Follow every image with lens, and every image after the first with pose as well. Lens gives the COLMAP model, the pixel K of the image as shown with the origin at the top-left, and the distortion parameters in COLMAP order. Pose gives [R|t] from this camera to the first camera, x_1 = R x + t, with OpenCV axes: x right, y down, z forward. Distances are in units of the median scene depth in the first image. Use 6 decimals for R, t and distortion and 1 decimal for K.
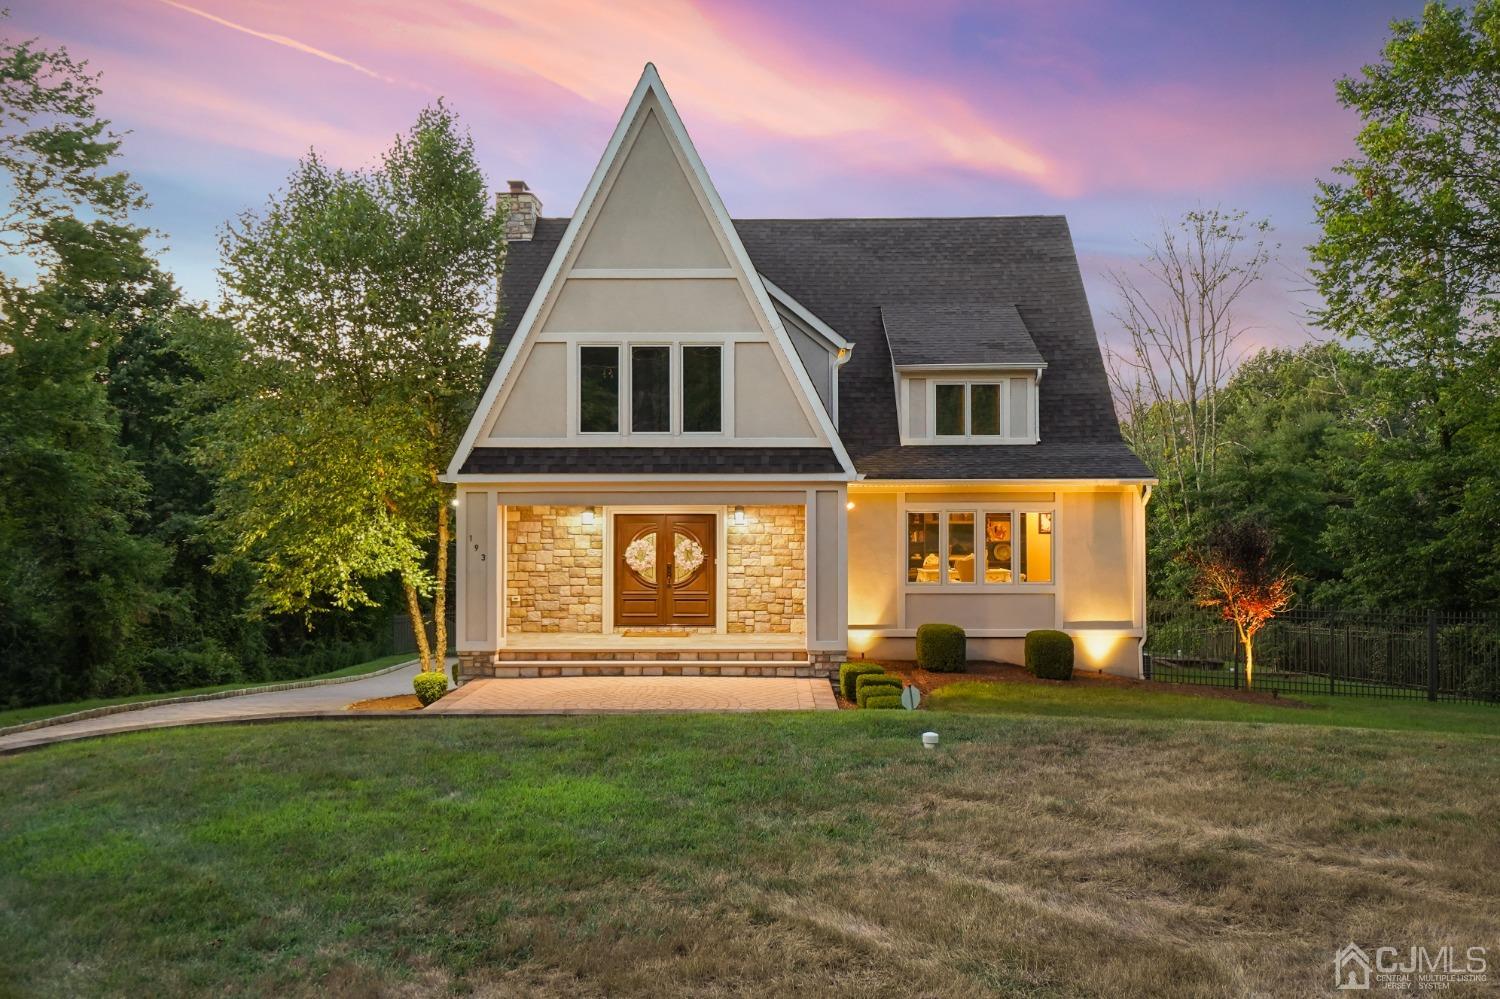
lens RADIAL K [[1128.0, 0, 750.0], [0, 1128.0, 499.5], [0, 0, 1]] dist [0.064199, -0.001204]
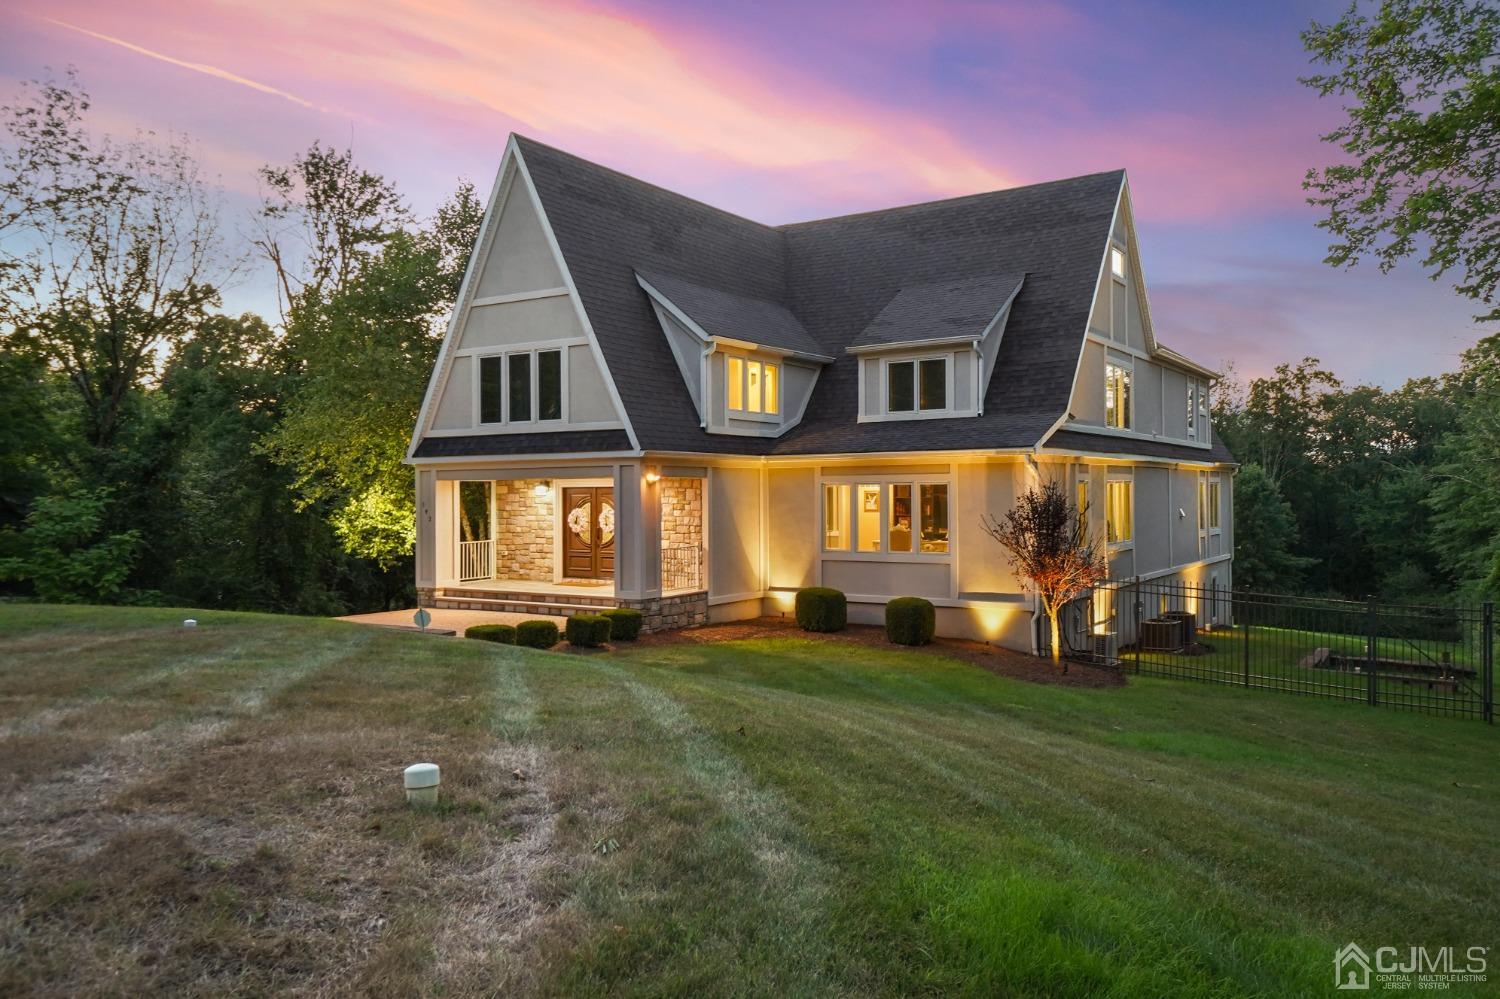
lens RADIAL K [[1128.0, 0, 750.0], [0, 1128.0, 499.5], [0, 0, 1]] dist [0.064199, -0.001204]
pose [[0.841704, -0.001240, -0.539938, 0.732082], [0.006909, 0.999940, 0.008474, 0.017031], [0.539895, -0.010863, 0.841662, 0.058716]]
